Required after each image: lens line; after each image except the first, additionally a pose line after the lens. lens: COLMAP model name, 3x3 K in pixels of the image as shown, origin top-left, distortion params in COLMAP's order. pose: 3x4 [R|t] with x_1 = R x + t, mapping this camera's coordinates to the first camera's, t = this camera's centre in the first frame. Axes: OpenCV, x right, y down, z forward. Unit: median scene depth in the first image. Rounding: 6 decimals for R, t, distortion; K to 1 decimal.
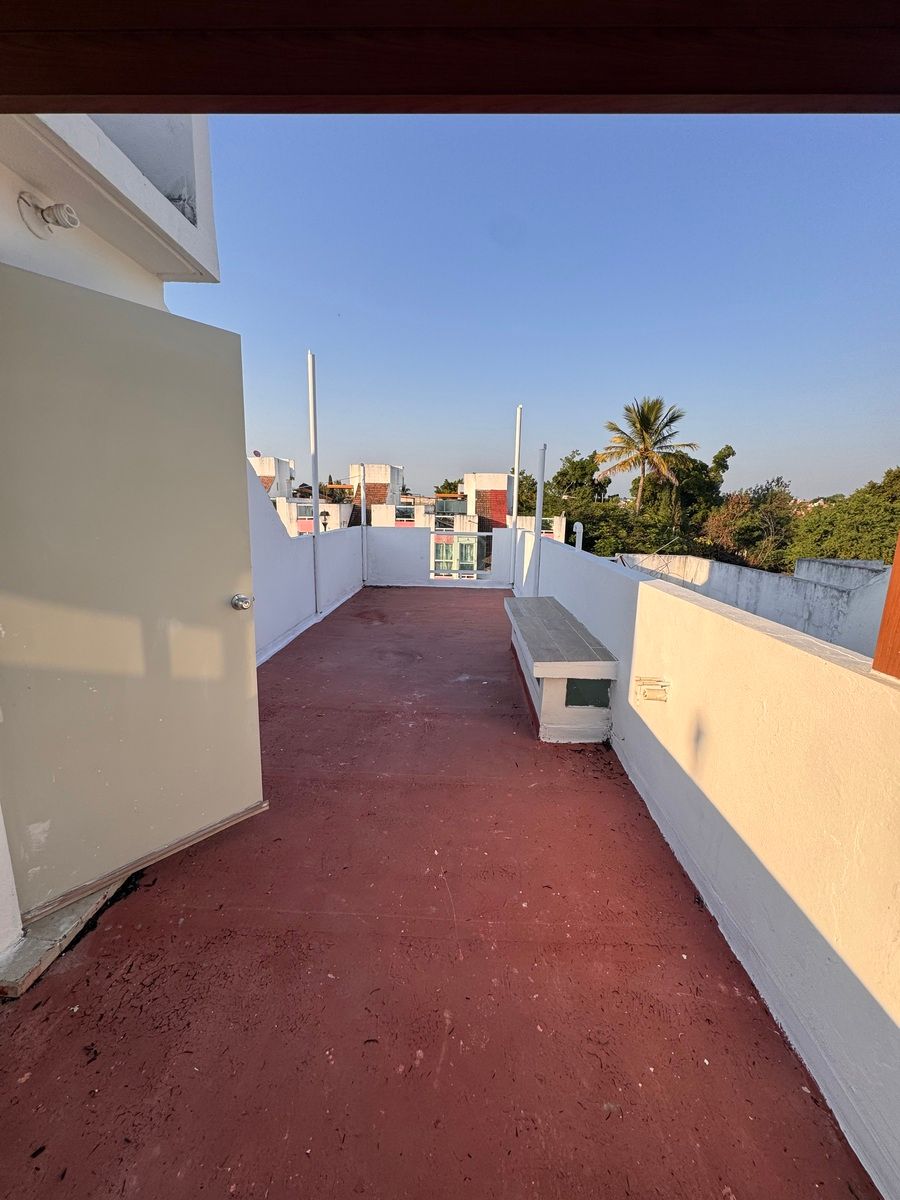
lens RADIAL K [[478.9, 0, 450.9], [0, 478.9, 598.5], [0, 0, 1]] dist [0.002604, -0.000287]
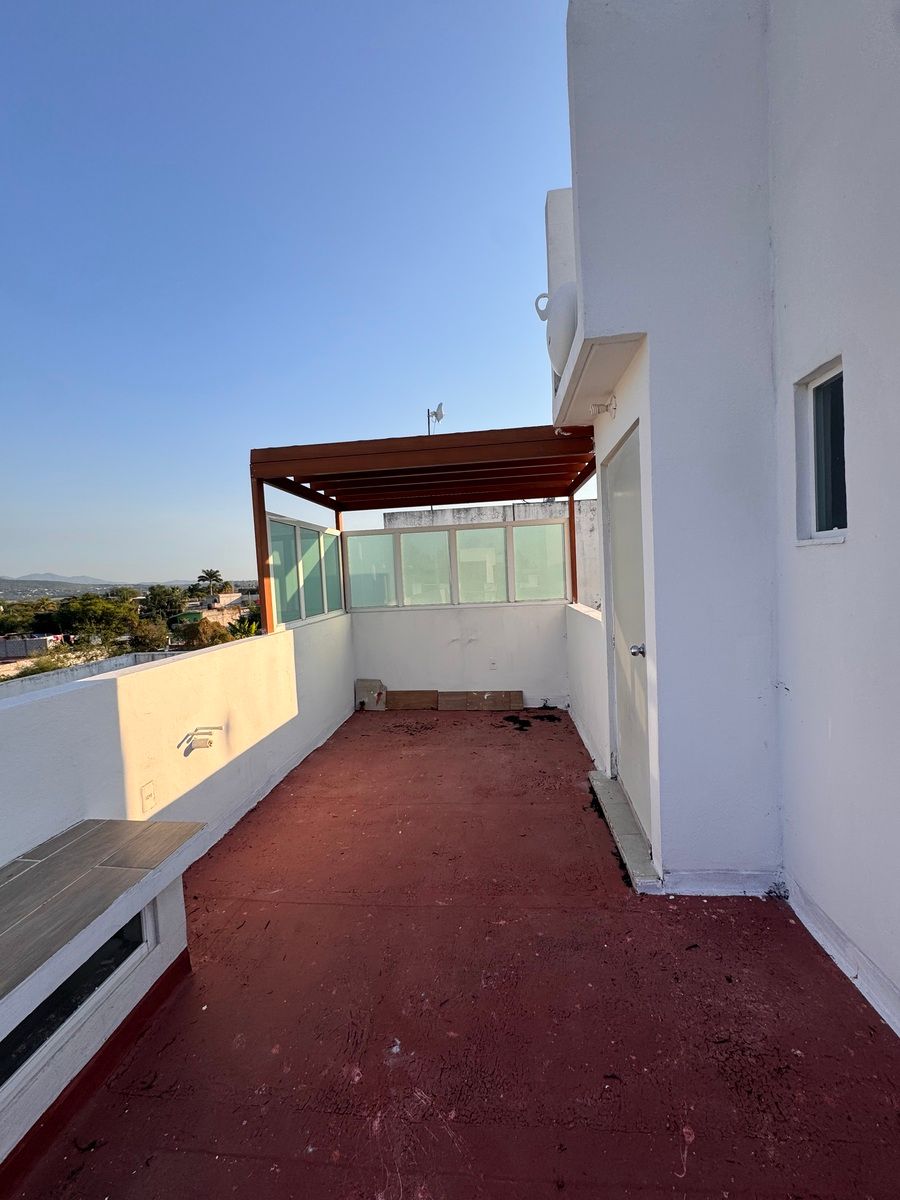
lens RADIAL K [[478.9, 0, 448.6], [0, 478.9, 596.7], [0, 0, 1]] dist [0.002604, -0.000287]
pose [[-0.996544, 0.025779, 0.078970, -0.358053], [0.043891, 0.970505, 0.237052, -0.521288], [-0.070530, 0.239698, -0.968282, 2.648110]]
